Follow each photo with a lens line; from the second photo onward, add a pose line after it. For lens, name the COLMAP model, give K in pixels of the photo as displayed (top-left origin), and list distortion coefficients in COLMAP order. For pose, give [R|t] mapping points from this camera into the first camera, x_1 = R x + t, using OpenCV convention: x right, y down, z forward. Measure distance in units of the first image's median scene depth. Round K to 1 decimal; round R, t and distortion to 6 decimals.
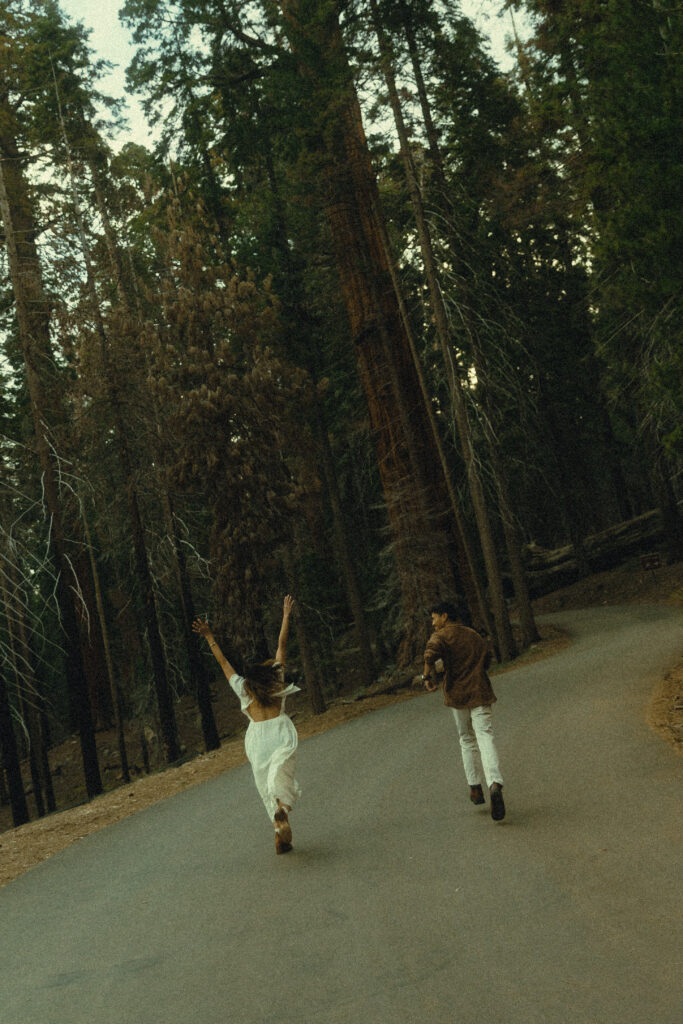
lens RADIAL K [[1261.4, 0, 341.8], [0, 1261.4, 514.2], [0, 0, 1]] dist [0.032264, 0.000000]
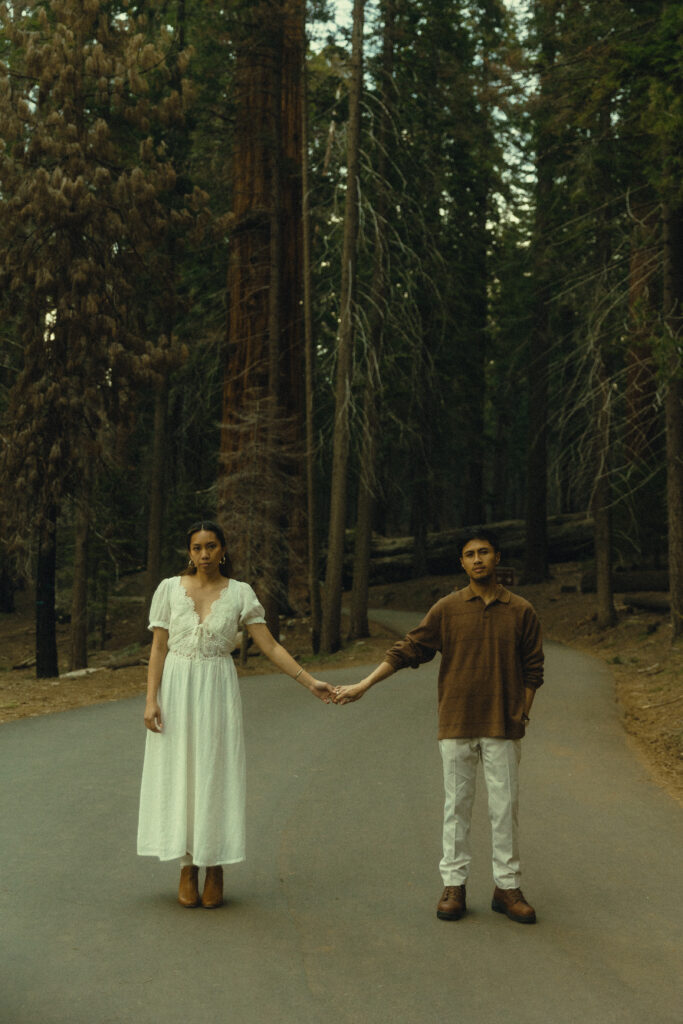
lens RADIAL K [[1200.4, 0, 340.9], [0, 1200.4, 509.1], [0, 0, 1]] dist [-0.018745, 0.000000]
pose [[0.951116, 0.241069, 0.193041, -0.032743], [-0.242097, 0.970074, -0.018613, 0.038371], [-0.191751, -0.029031, 0.981014, 0.239461]]
